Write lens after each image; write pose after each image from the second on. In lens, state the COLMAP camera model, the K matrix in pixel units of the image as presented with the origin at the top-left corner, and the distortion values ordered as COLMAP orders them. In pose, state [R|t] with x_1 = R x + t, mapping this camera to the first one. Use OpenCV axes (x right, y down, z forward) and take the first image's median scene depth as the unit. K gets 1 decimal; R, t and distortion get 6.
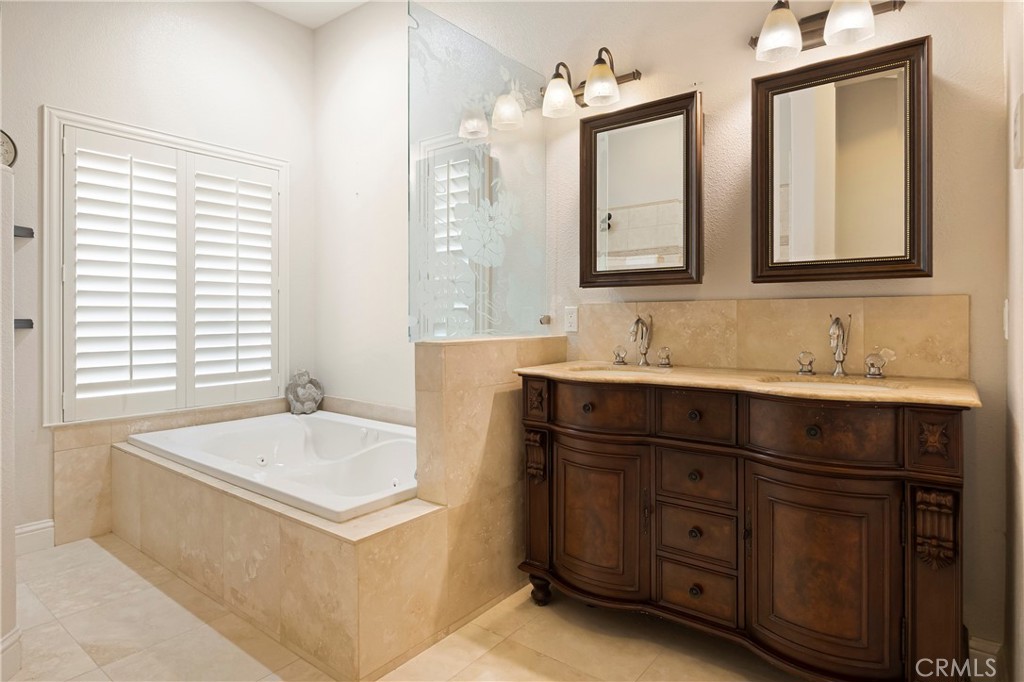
lens RADIAL K [[574.1, 0, 510.9], [0, 574.1, 325.0], [0, 0, 1]] dist [0.002239, -0.000149]
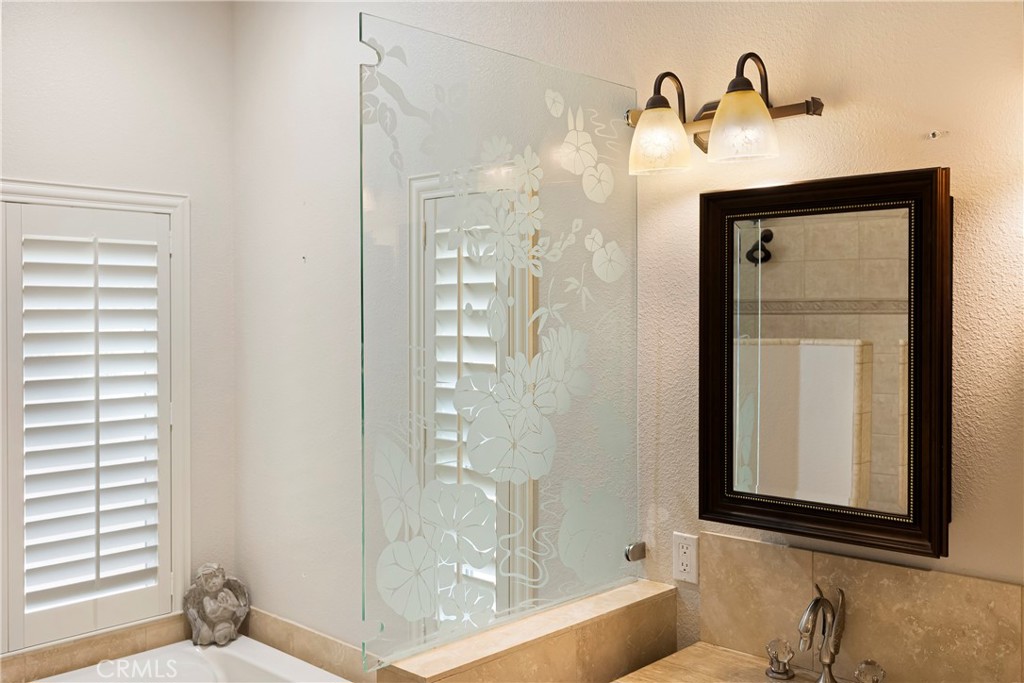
lens RADIAL K [[968.1, 0, 512.0], [0, 968.1, 341.5], [0, 0, 1]] dist [0.015372, -0.005134]
pose [[0.995437, 0.000163, -0.095418, 0.031534], [0.001035, 0.999921, 0.012509, -0.214250], [0.095413, -0.012550, 0.995359, 0.107154]]
